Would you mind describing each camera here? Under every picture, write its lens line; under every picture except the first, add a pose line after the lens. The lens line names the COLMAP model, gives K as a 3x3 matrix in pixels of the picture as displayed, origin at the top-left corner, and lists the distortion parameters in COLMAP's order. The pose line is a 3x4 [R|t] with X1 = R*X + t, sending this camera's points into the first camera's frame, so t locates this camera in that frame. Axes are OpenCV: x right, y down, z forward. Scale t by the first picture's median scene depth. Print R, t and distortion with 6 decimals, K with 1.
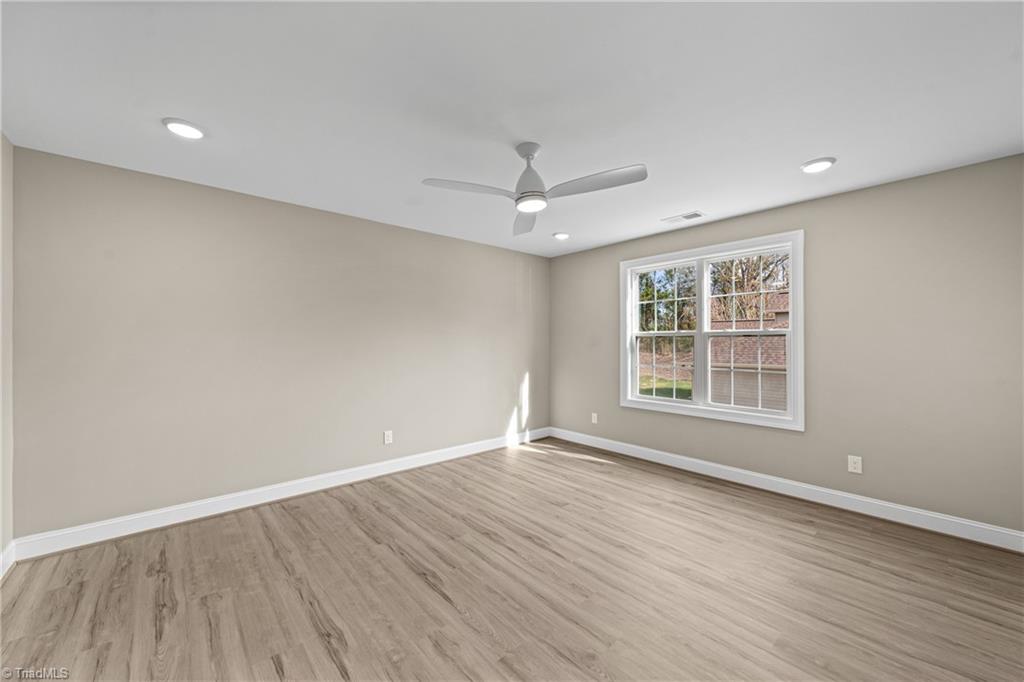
lens RADIAL K [[391.5, 0, 521.4], [0, 391.5, 340.3], [0, 0, 1]] dist [-0.000125, -0.000084]
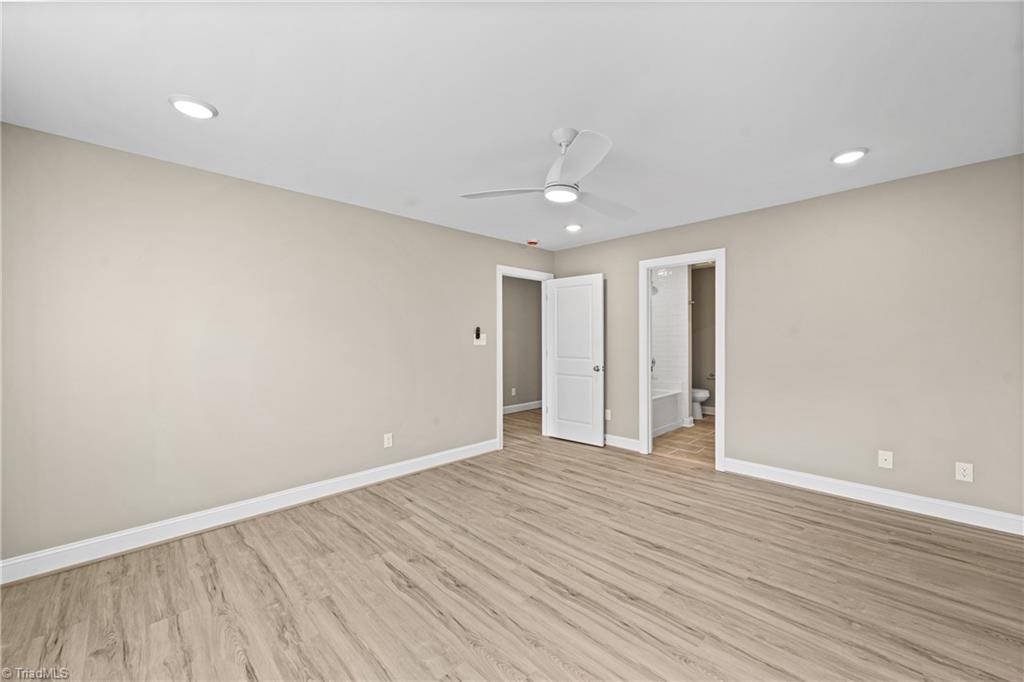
lens RADIAL K [[391.5, 0, 521.4], [0, 391.5, 340.3], [0, 0, 1]] dist [-0.000125, -0.000084]
pose [[-0.998624, 0.006427, -0.052050, 0.172795], [0.006009, 0.999948, 0.008192, 0.002112], [0.052100, 0.007868, -0.998611, 1.910567]]
